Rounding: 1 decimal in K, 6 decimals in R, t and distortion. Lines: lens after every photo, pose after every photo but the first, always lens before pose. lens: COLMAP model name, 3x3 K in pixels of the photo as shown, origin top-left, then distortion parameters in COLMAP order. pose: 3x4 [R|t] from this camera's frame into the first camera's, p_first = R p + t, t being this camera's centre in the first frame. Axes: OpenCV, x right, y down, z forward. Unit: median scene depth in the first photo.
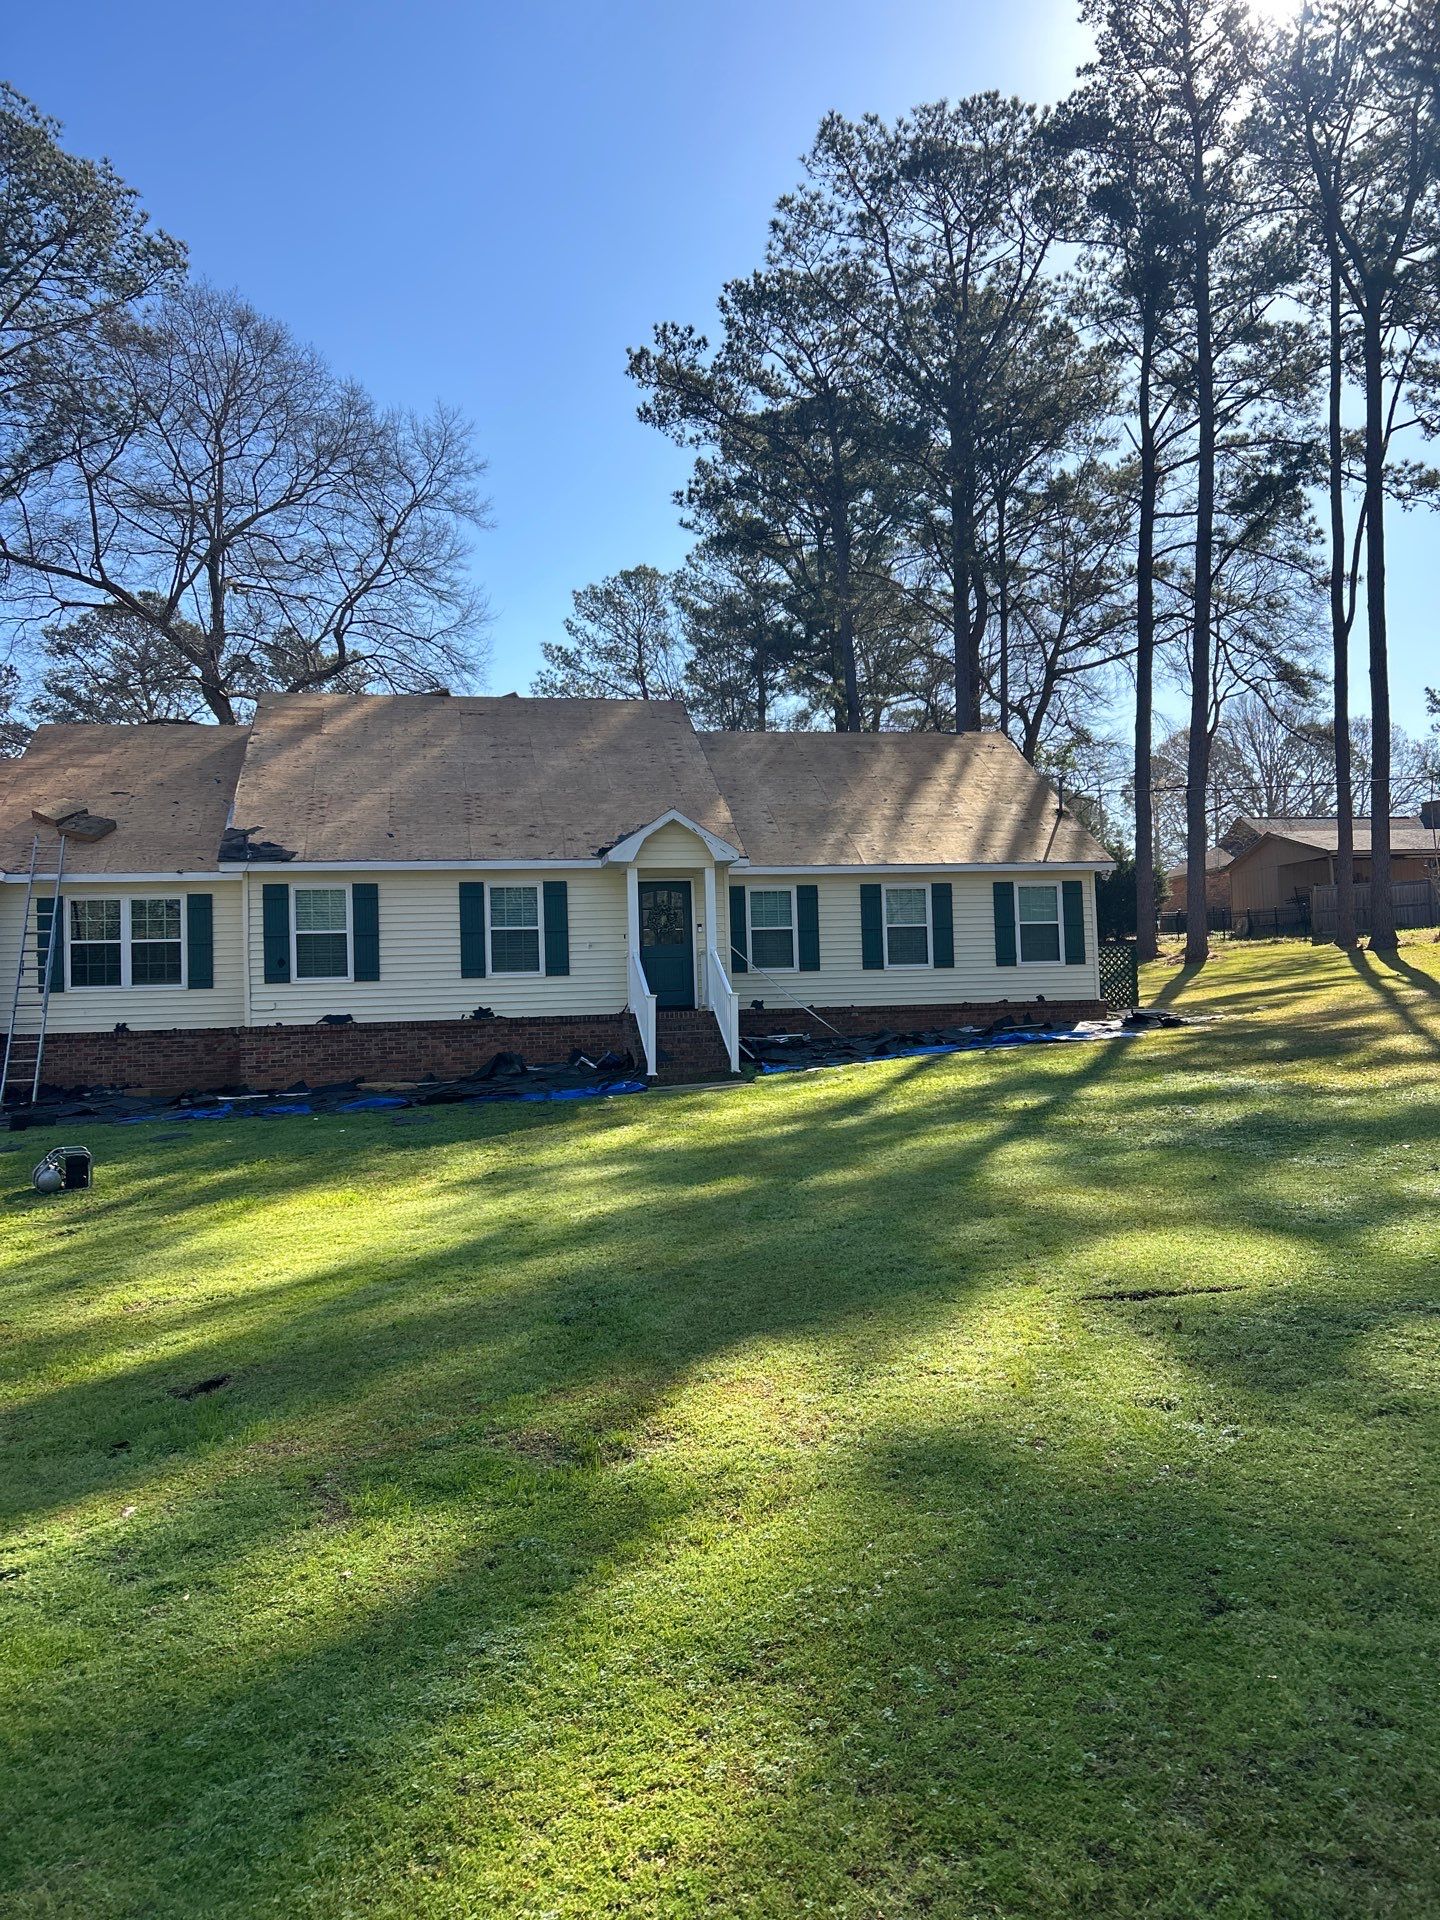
lens RADIAL K [[1447.6, 0, 720.7], [0, 1447.6, 923.3], [0, 0, 1]] dist [0.045261, -0.004452]
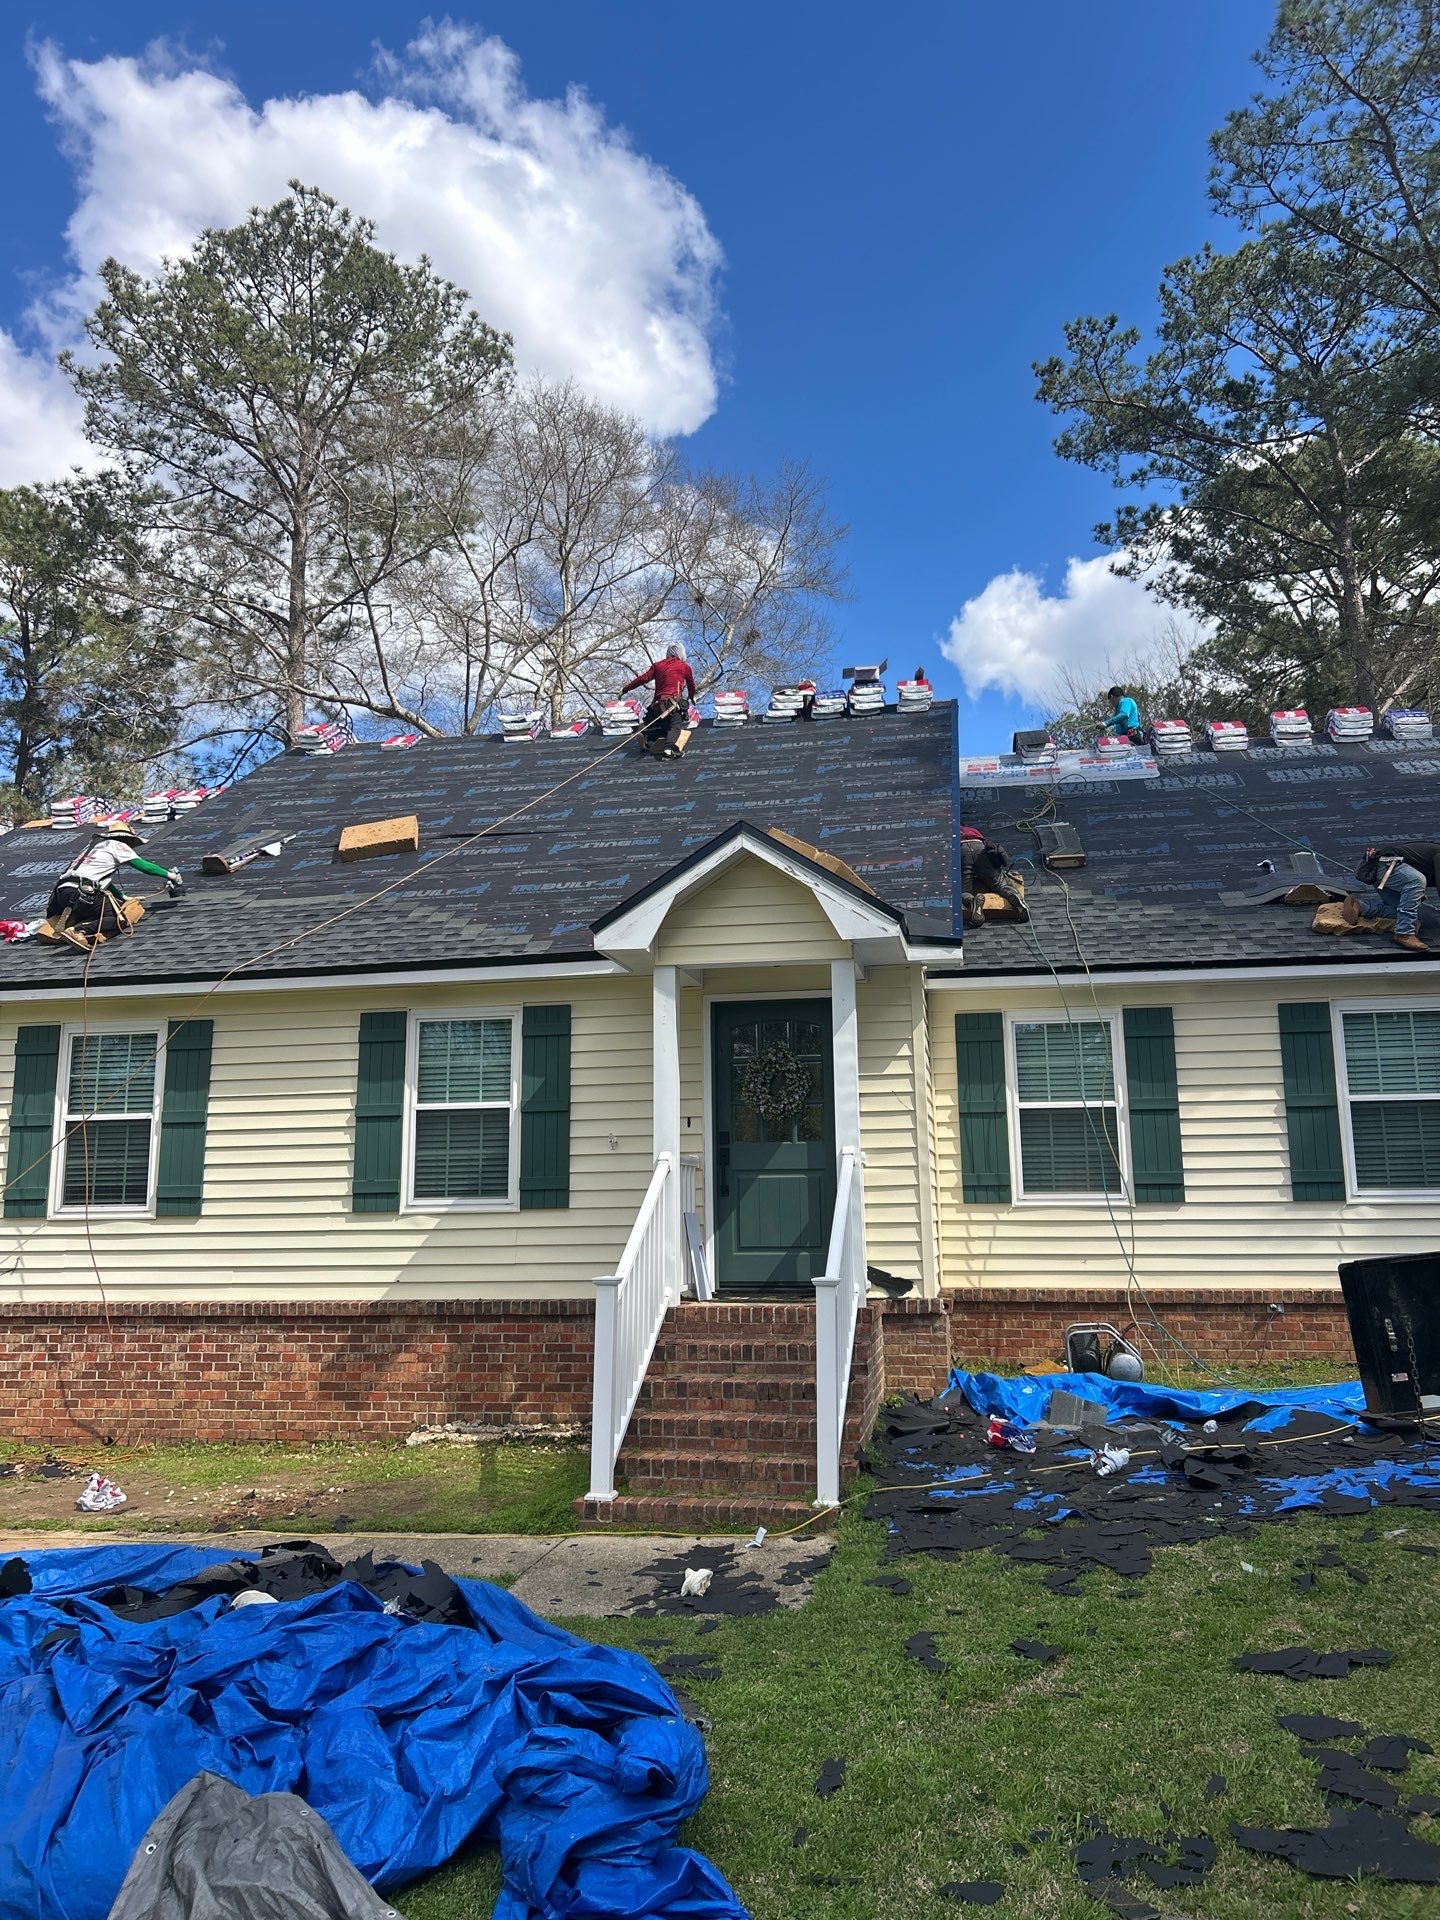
lens RADIAL K [[1447.6, 0, 720.7], [0, 1447.6, 923.3], [0, 0, 1]] dist [0.045261, -0.004452]
pose [[0.930751, -0.052216, -0.361907, 0.049298], [0.006066, 0.991820, -0.127499, 0.002235], [0.365604, 0.116475, 0.923454, 0.256664]]
